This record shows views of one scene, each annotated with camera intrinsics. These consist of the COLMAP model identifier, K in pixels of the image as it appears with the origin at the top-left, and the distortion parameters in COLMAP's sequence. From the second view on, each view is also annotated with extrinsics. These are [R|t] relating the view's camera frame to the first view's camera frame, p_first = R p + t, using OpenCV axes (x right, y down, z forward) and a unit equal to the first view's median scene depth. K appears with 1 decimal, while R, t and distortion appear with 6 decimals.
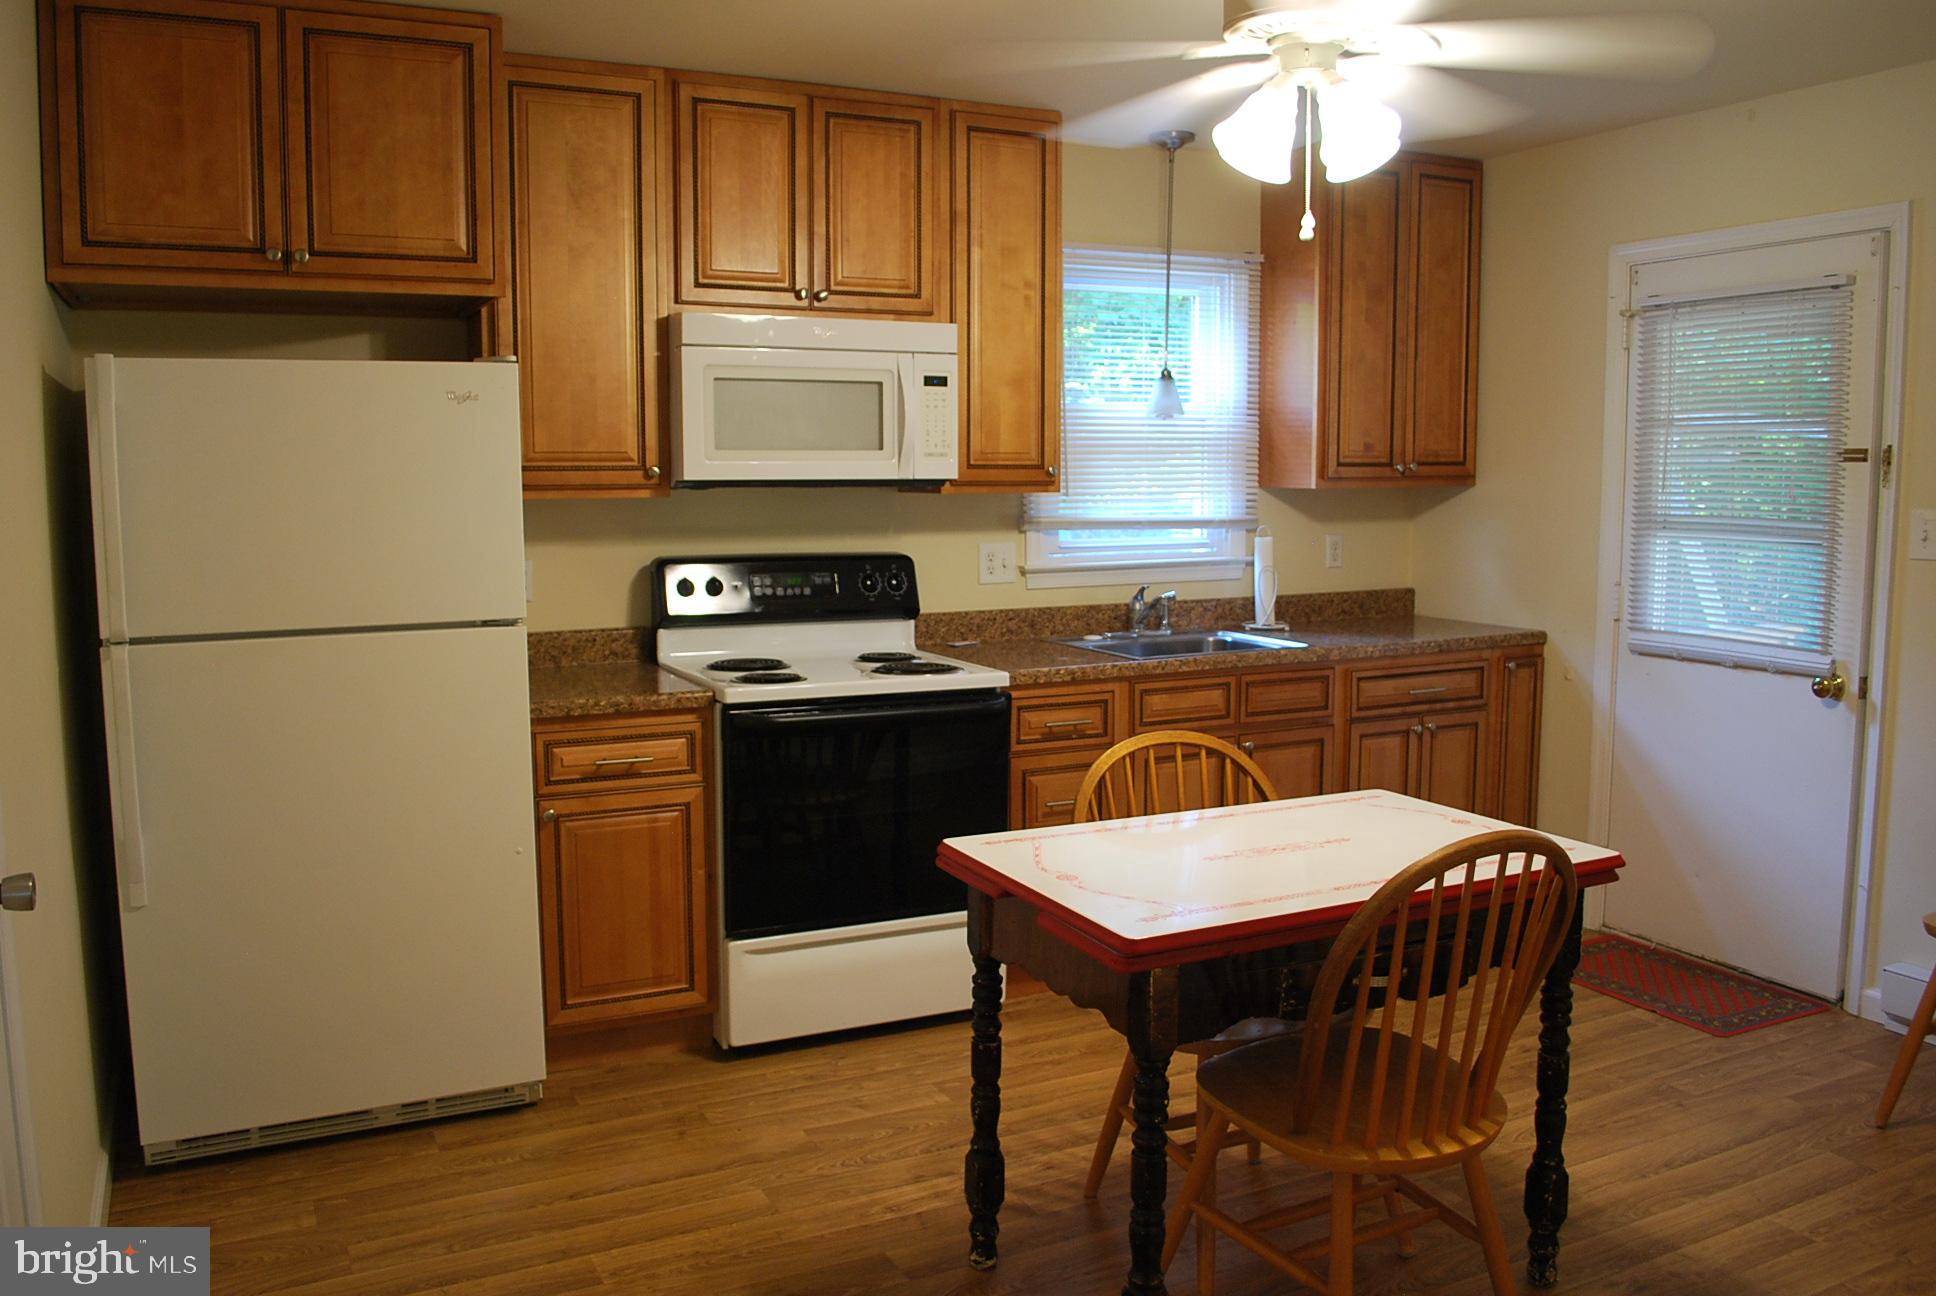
lens RADIAL K [[1522.2, 0, 958.8], [0, 1522.2, 636.8], [0, 0, 1]] dist [-0.082749, 0.008674]
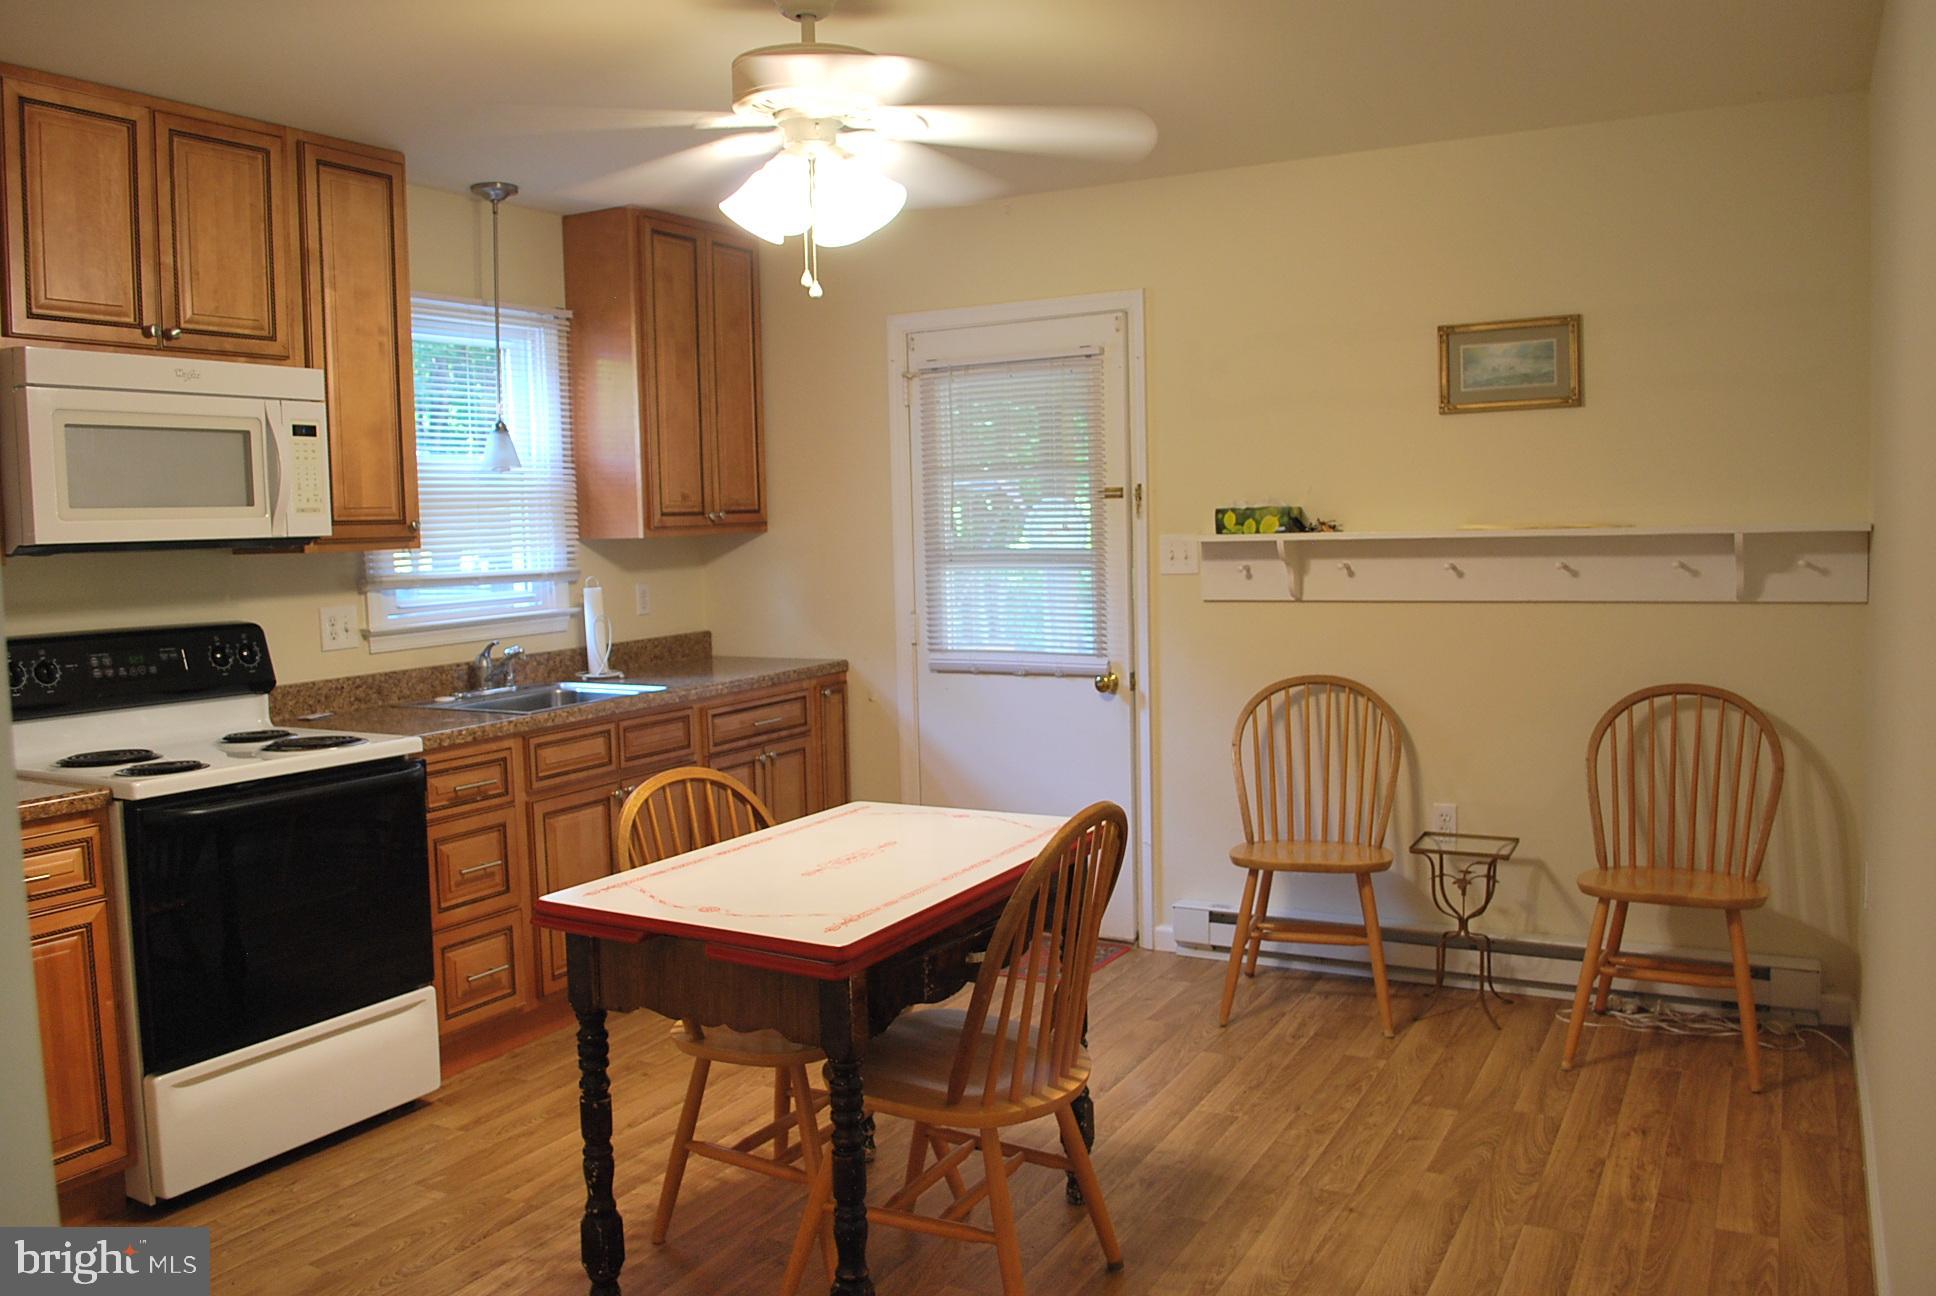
lens RADIAL K [[1522.2, 0, 958.8], [0, 1522.2, 636.8], [0, 0, 1]] dist [-0.082749, 0.008674]
pose [[0.822141, -0.062339, 0.565860, -0.206462], [0.085629, 0.996219, -0.014661, 0.003450], [-0.562807, 0.060507, 0.824371, 0.035102]]
